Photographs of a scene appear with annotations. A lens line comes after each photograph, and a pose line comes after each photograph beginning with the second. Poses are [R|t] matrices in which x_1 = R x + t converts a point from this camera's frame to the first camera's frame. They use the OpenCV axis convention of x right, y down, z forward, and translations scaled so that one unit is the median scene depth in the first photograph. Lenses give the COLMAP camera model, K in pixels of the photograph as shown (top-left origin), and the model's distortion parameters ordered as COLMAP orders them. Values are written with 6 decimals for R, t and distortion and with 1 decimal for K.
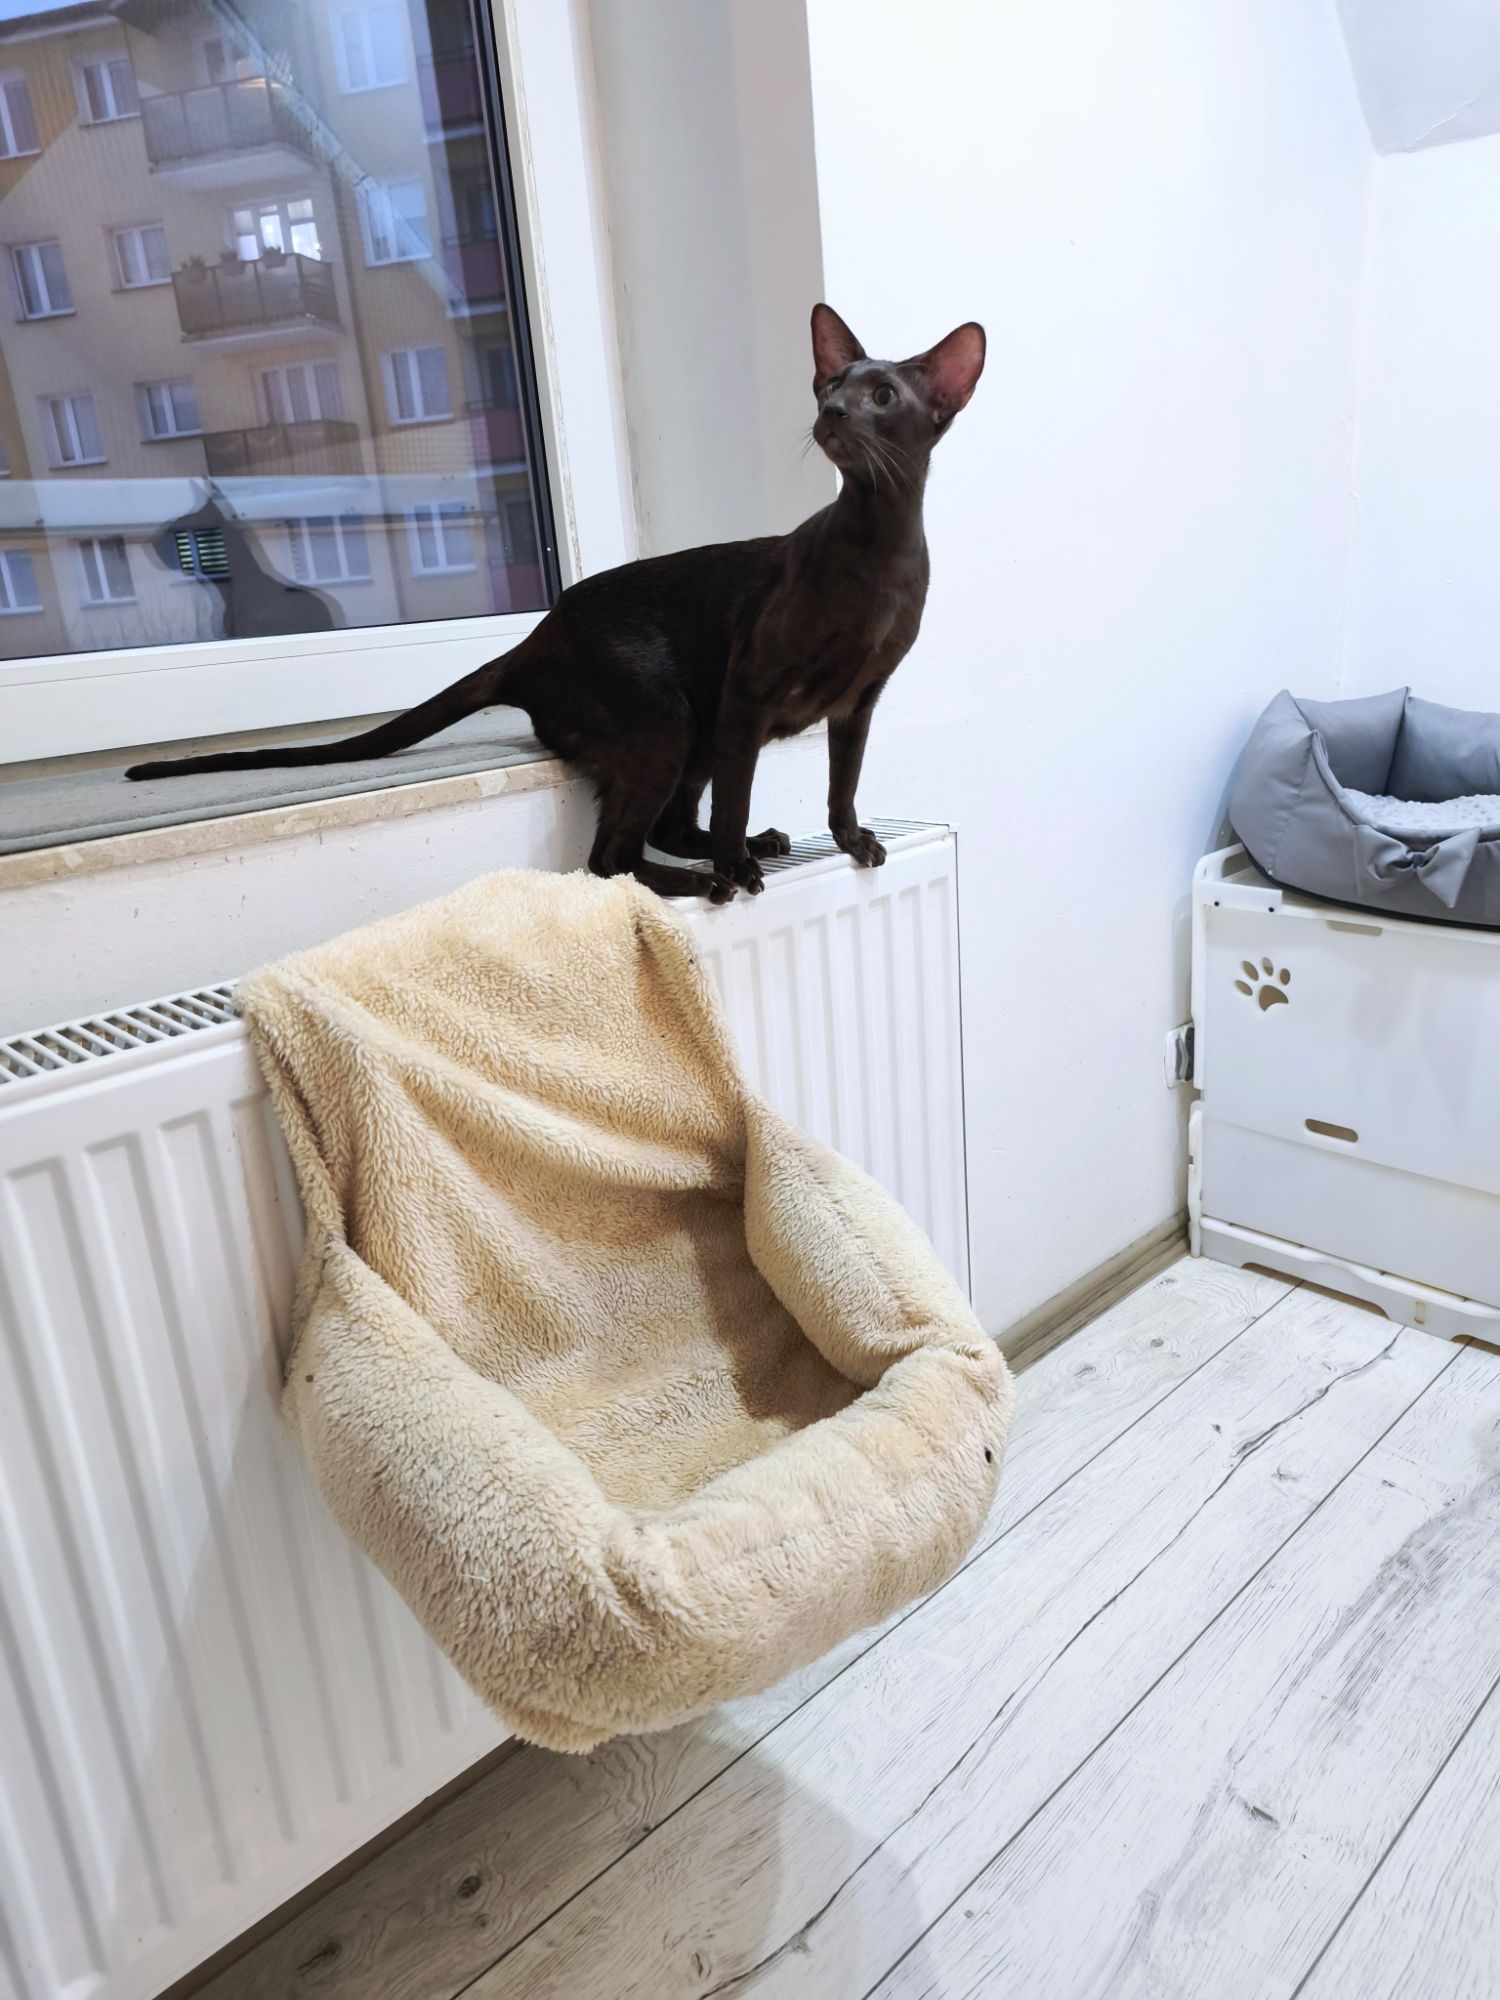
lens RADIAL K [[1382.2, 0, 710.8], [0, 1382.2, 980.9], [0, 0, 1]] dist [-0.013171, -0.001985]
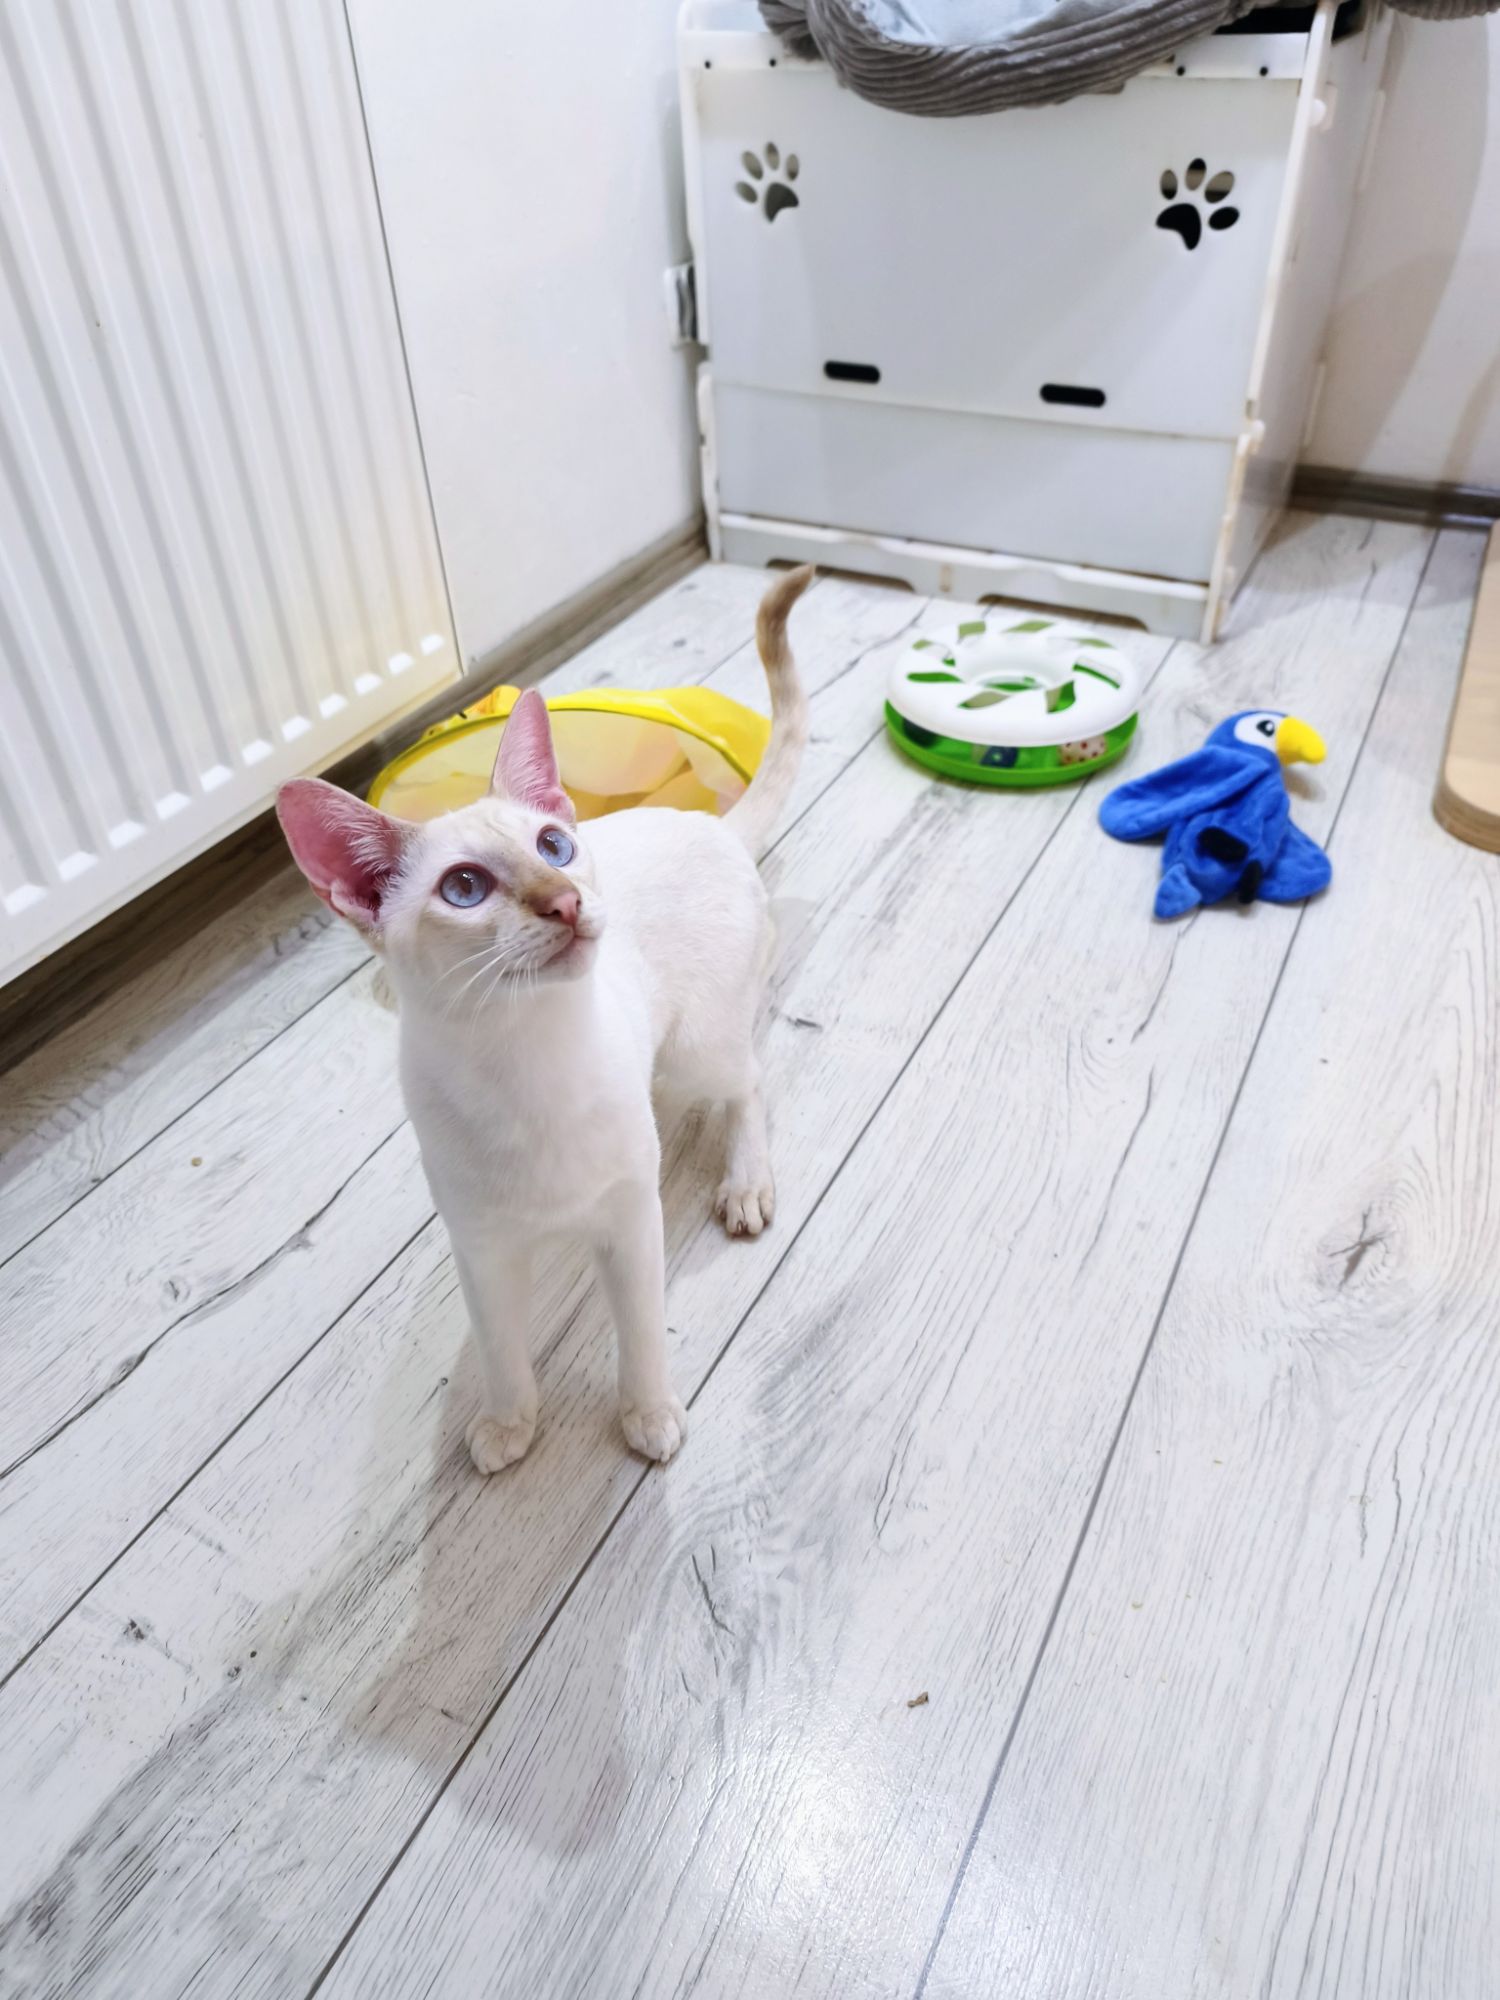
lens RADIAL K [[1382.2, 0, 740.0], [0, 1382.2, 1039.4], [0, 0, 1]] dist [-0.013171, -0.001985]
pose [[0.938793, -0.183215, 0.291719, 0.061716], [0.063049, 0.923915, 0.377367, 0.186081], [-0.338663, -0.335877, 0.878917, 0.136817]]
